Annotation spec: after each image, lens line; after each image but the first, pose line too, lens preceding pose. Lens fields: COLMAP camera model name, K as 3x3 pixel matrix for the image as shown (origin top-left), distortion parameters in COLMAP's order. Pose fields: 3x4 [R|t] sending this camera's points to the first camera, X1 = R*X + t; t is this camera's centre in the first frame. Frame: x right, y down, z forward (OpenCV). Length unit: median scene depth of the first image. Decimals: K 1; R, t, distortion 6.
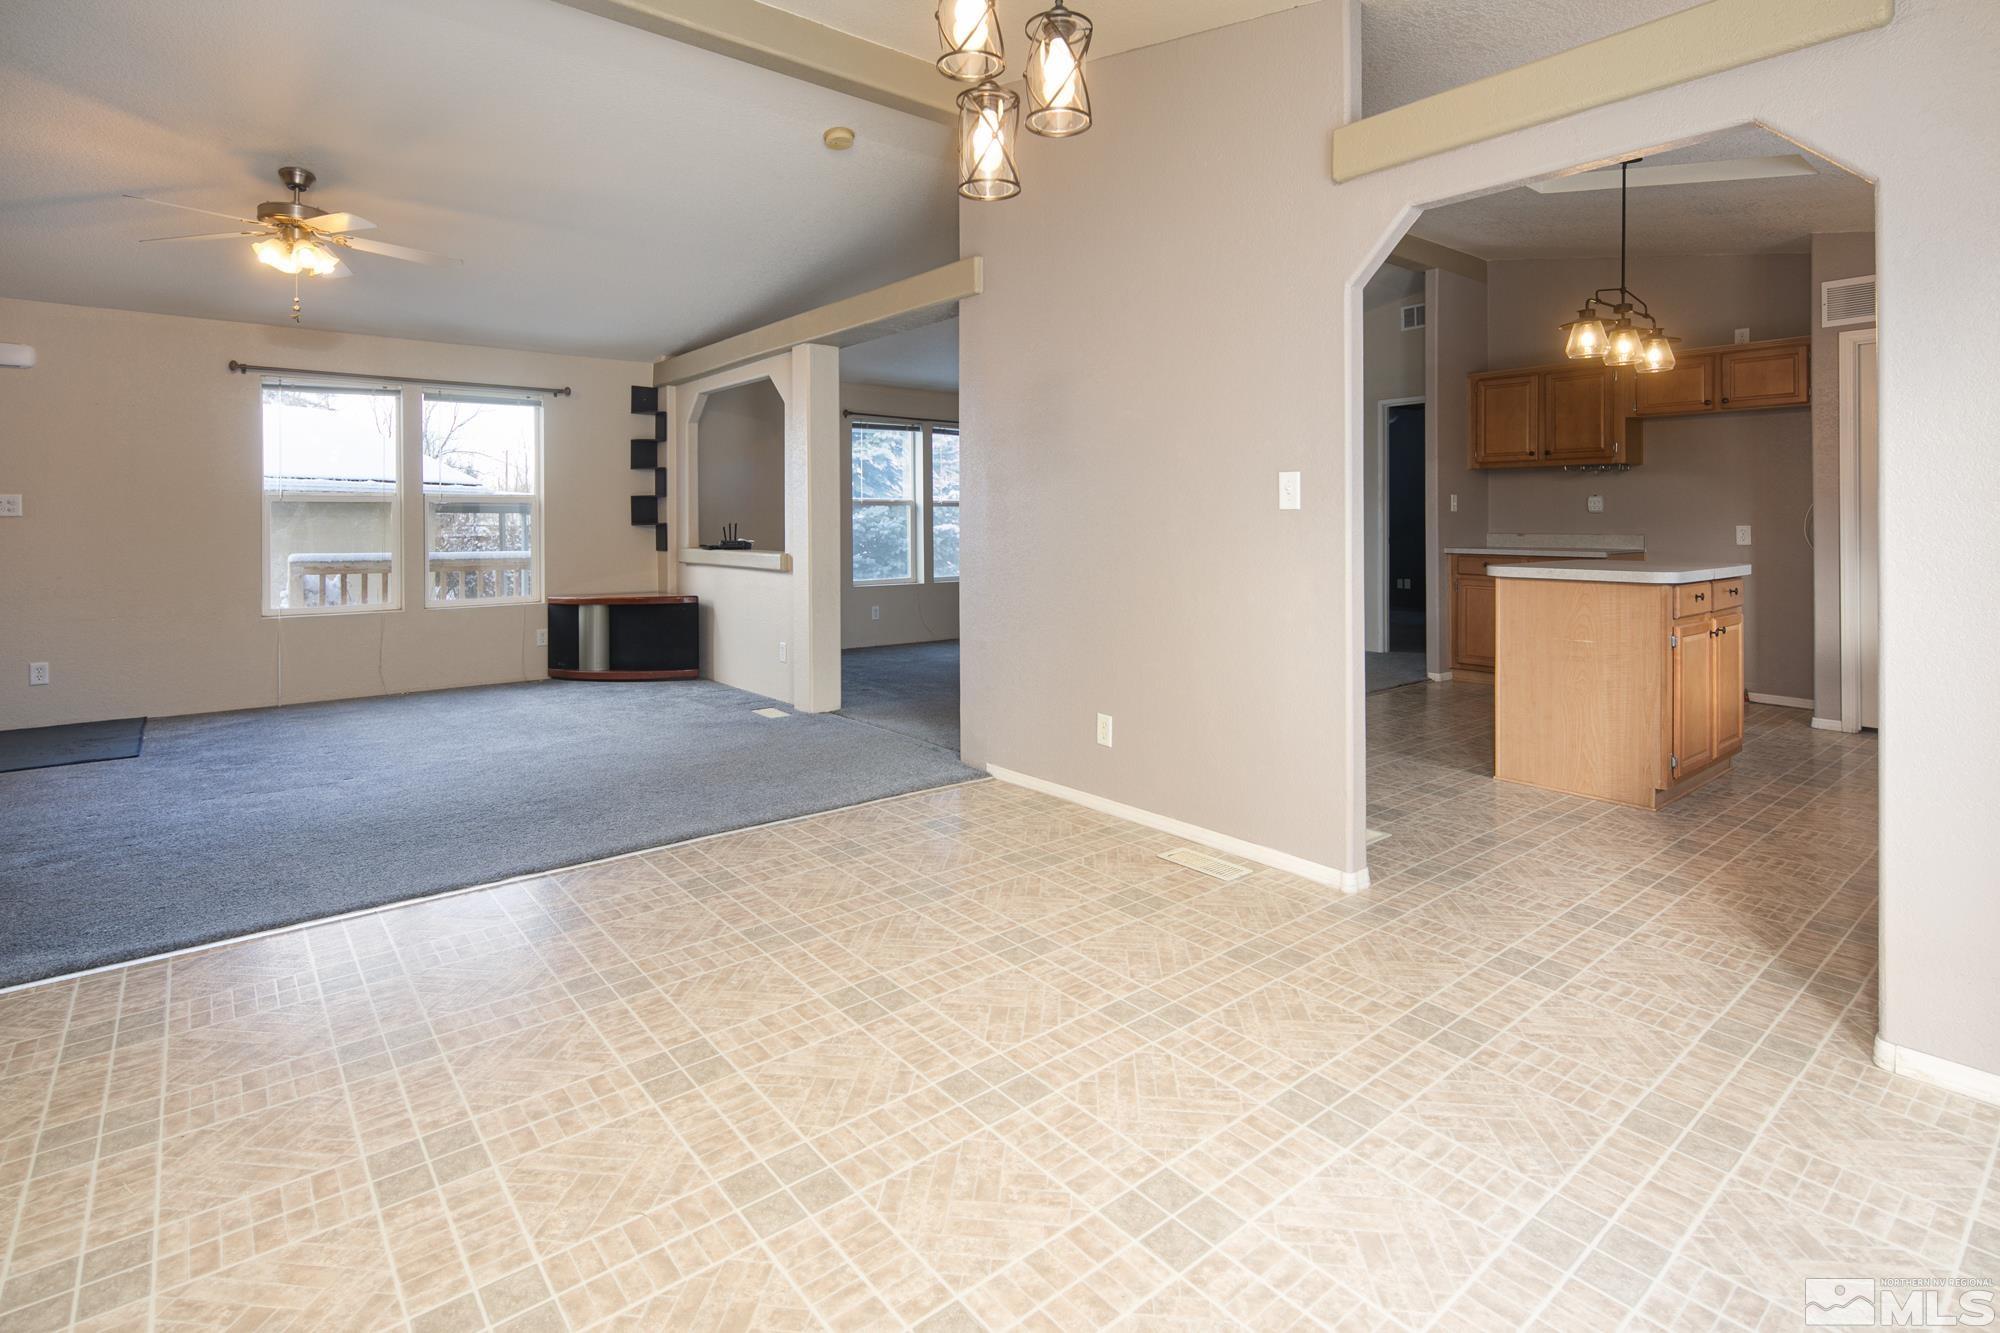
lens RADIAL K [[974.4, 0, 991.6], [0, 974.4, 520.0], [0, 0, 1]] dist [-0.001360, -0.001334]
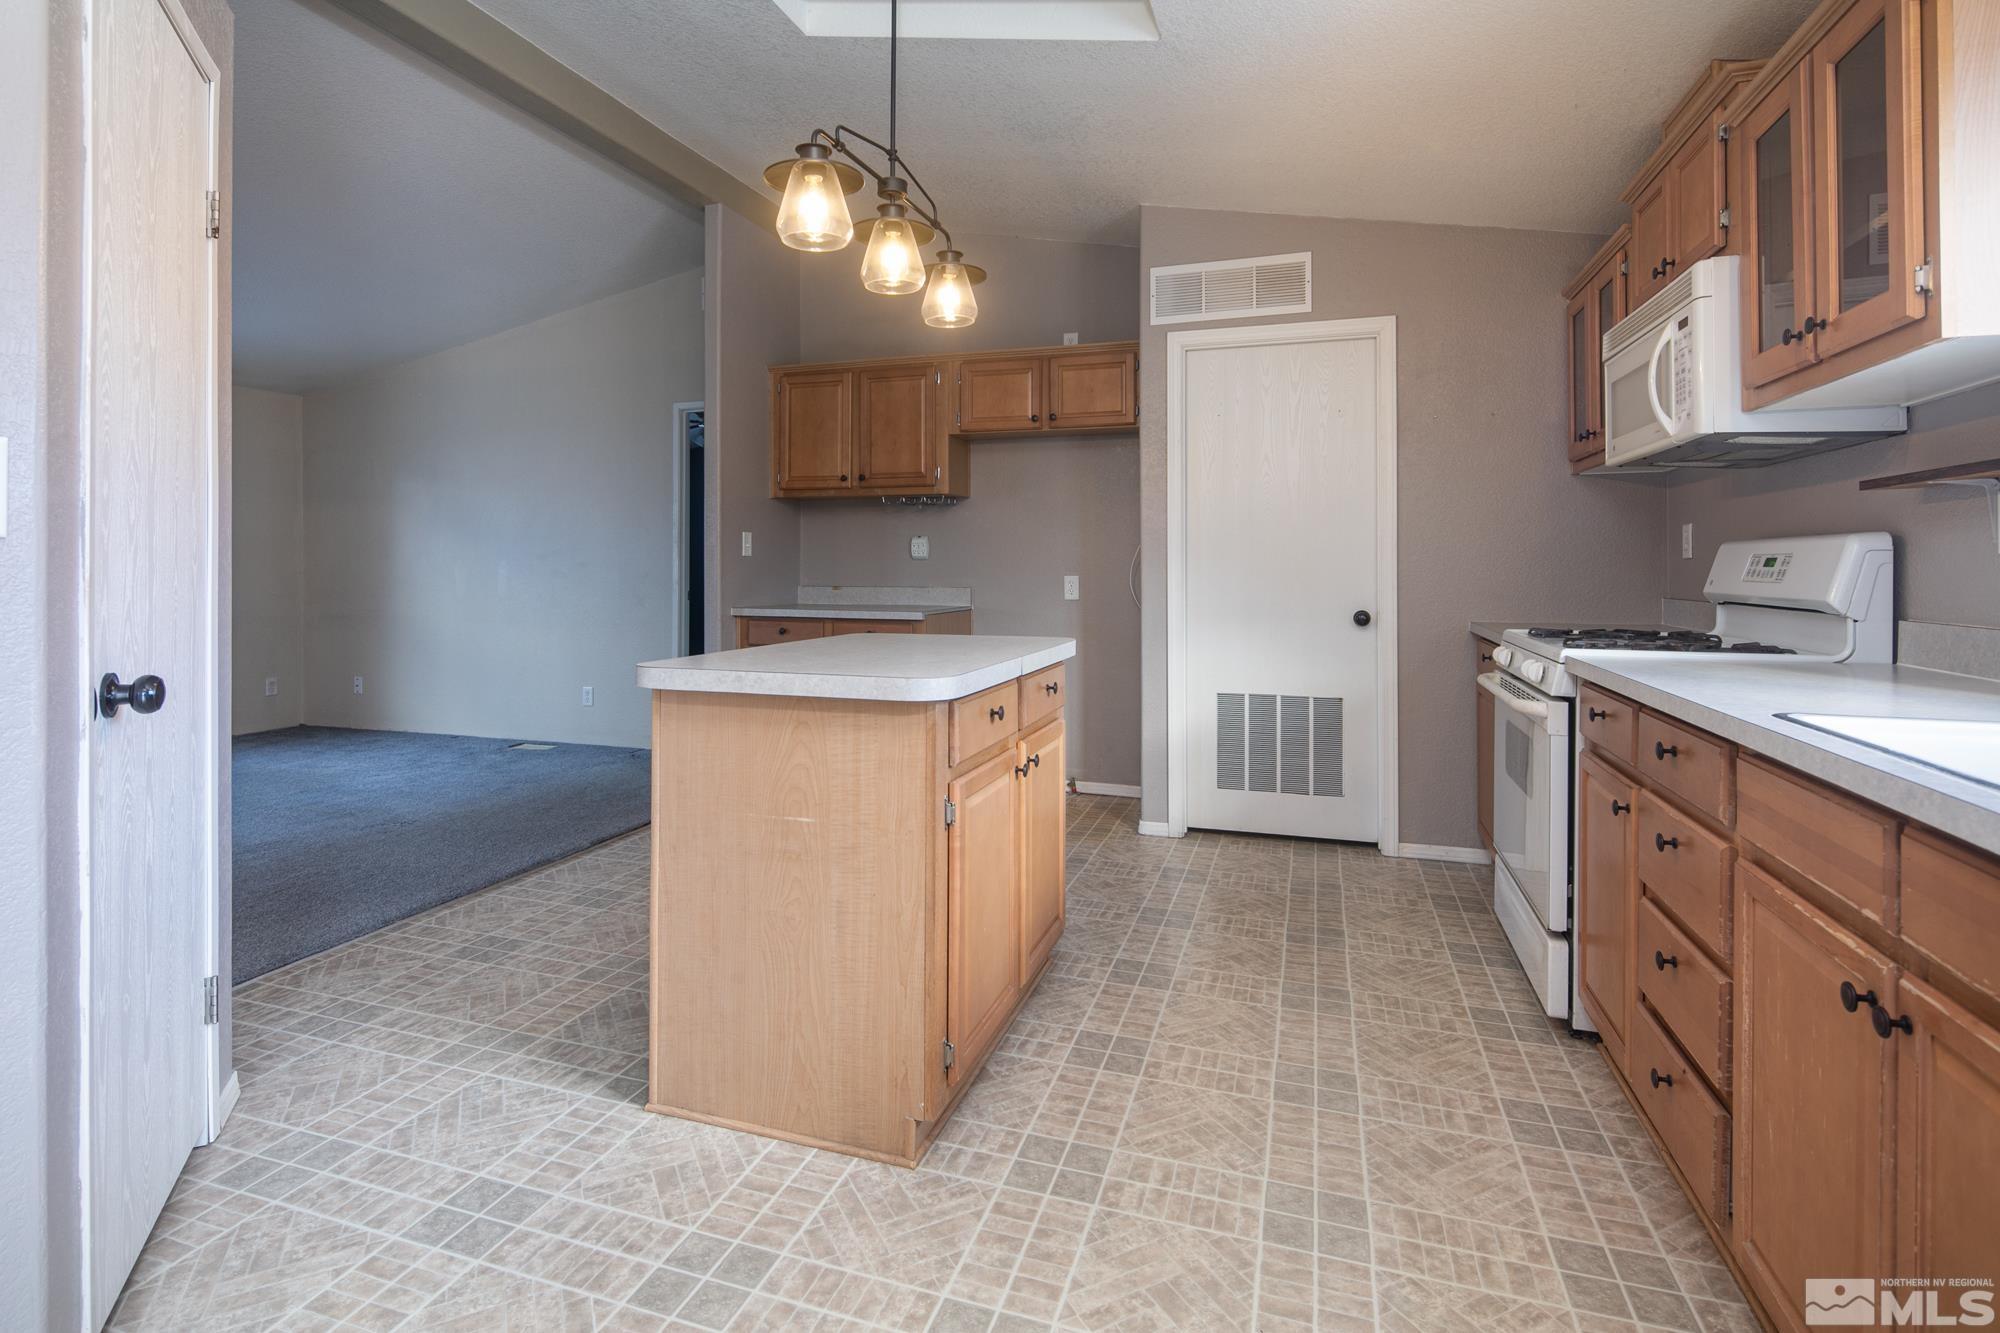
lens RADIAL K [[979.2, 0, 995.0], [0, 979.2, 568.1], [0, 0, 1]] dist [0.001001, -0.000109]
pose [[0.840309, 0.002227, 0.542103, 0.294228], [-0.003096, 0.999995, 0.000691, -0.001286], [-0.542099, -0.002259, 0.840312, 0.370973]]
